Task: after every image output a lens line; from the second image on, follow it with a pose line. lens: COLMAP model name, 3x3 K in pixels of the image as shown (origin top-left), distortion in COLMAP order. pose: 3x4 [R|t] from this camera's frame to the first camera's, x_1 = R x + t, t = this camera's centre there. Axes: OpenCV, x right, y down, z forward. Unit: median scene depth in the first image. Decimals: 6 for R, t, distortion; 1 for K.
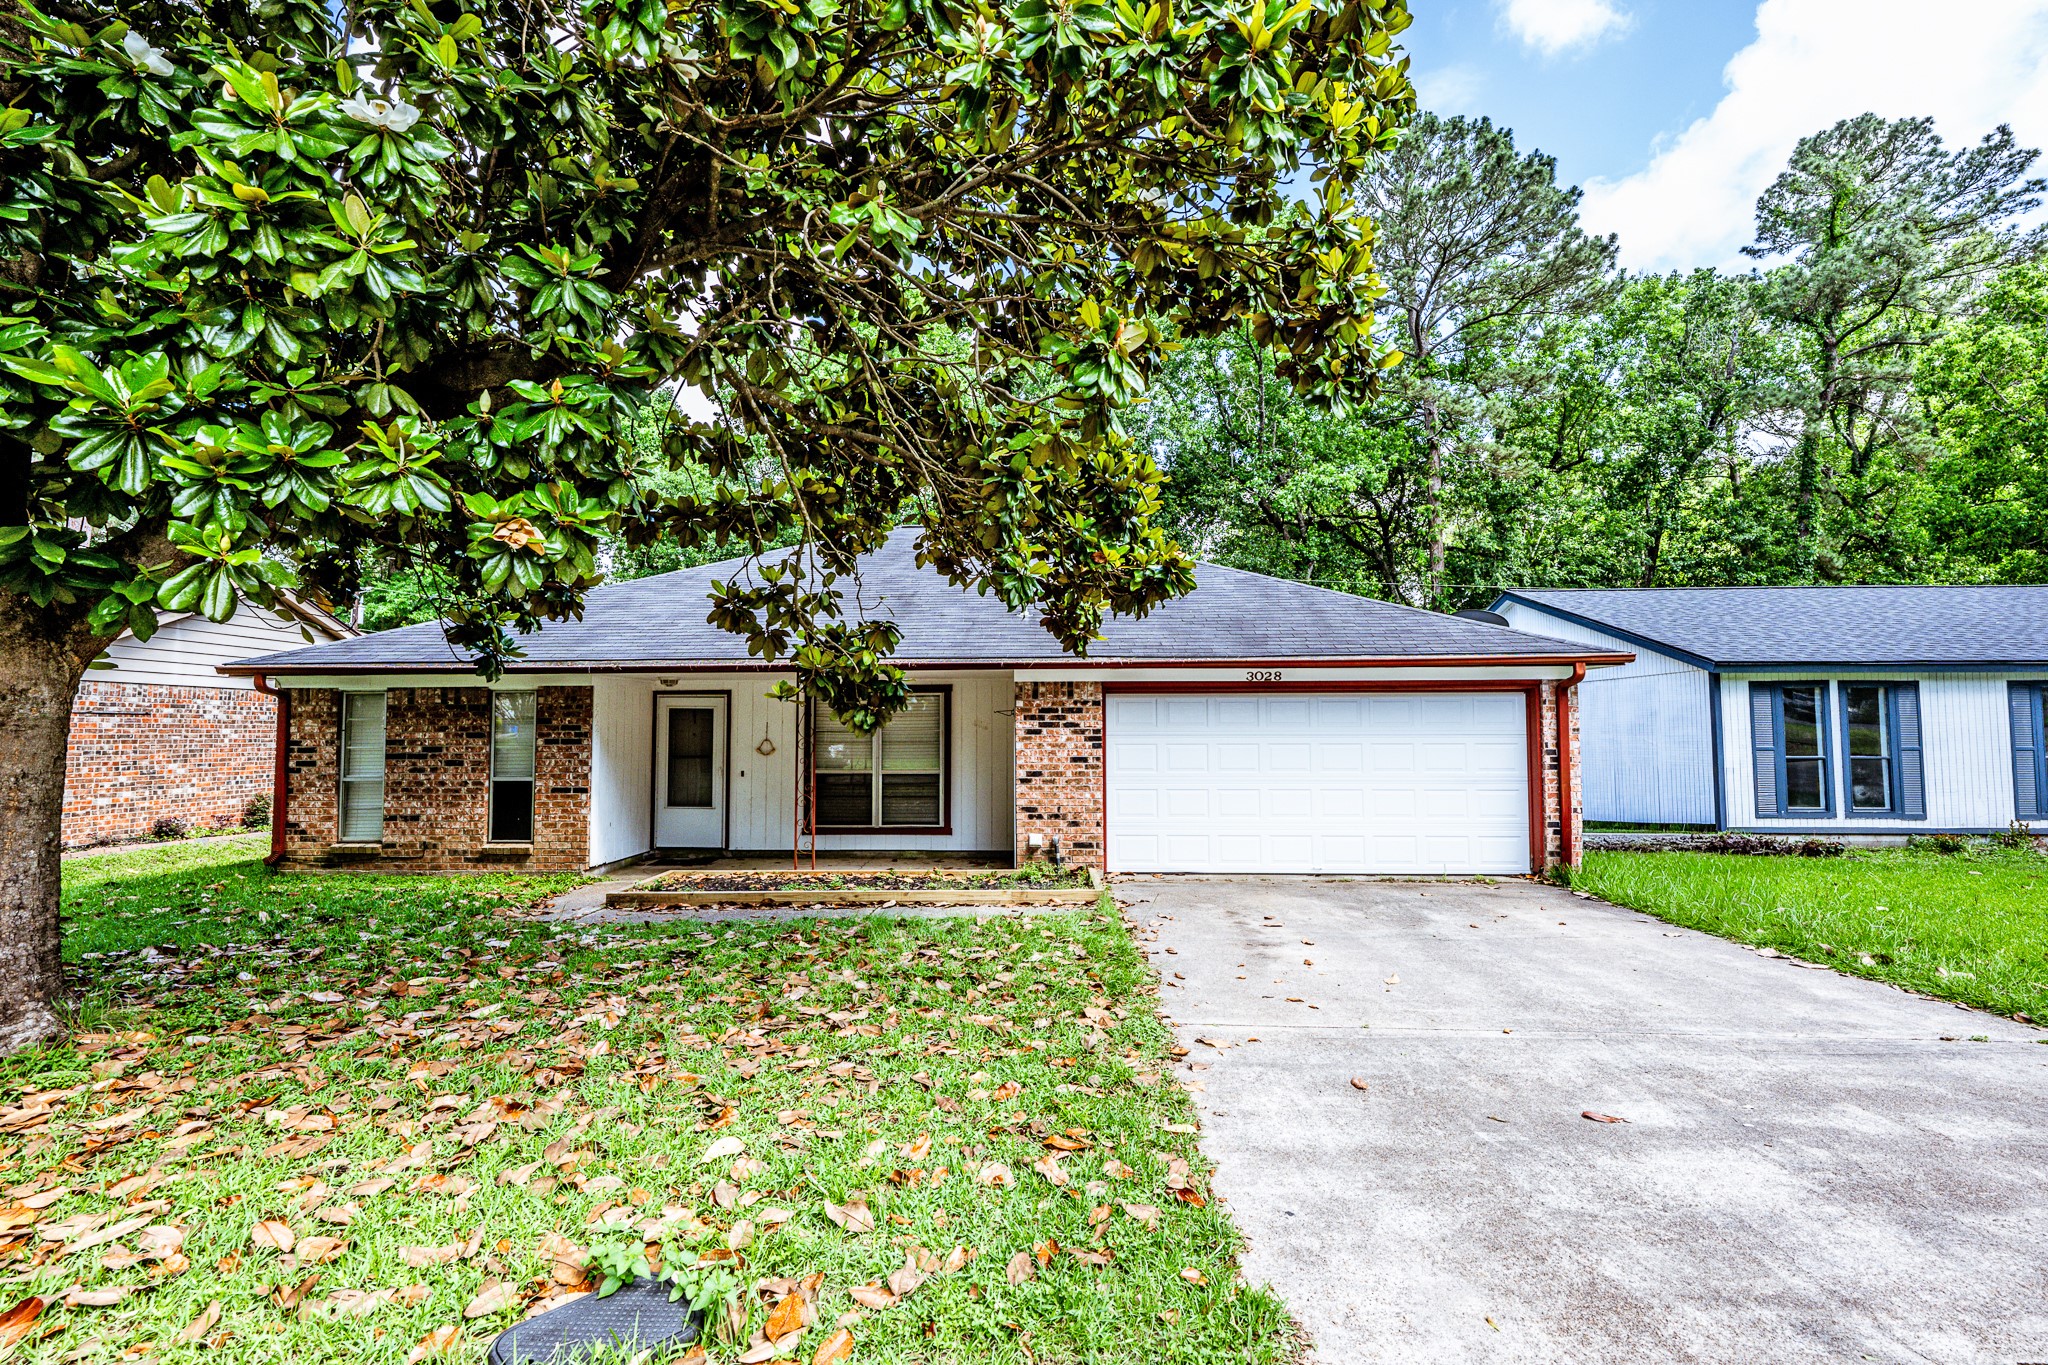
lens RADIAL K [[913.6, 0, 1026.0], [0, 913.6, 674.5], [0, 0, 1]] dist [-0.000038, 0.000649]
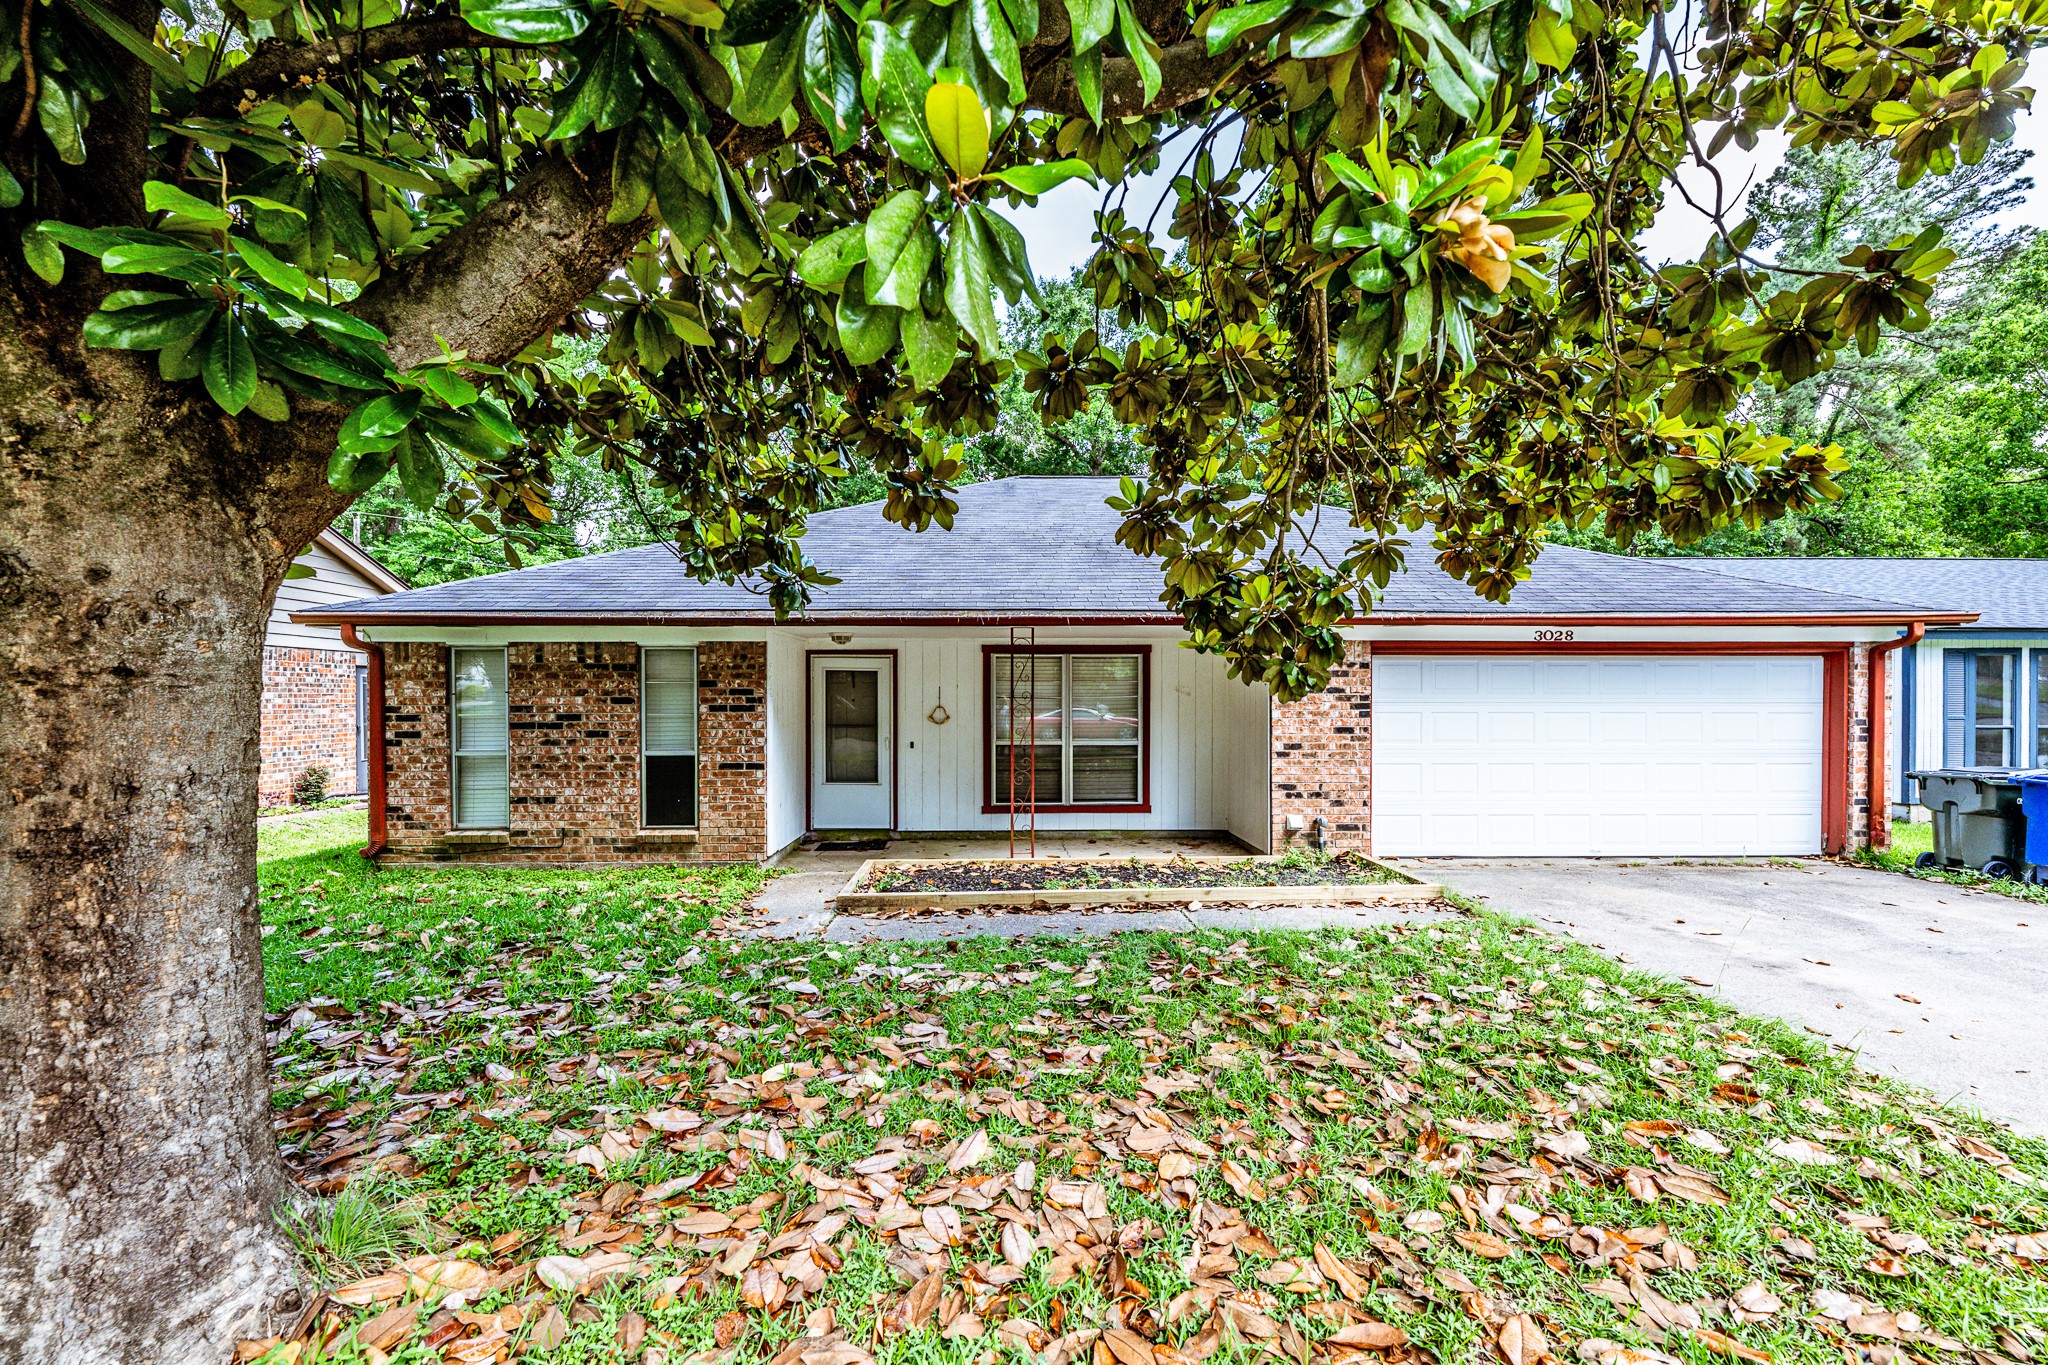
lens RADIAL K [[831.3, 0, 1021.9], [0, 831.3, 699.2], [0, 0, 1]] dist [-0.000919, 0.000374]
pose [[0.997752, 0.002590, 0.066961, -0.292434], [-0.006779, 0.998027, 0.062416, 0.016065], [-0.066667, -0.062730, 0.995801, 0.227091]]
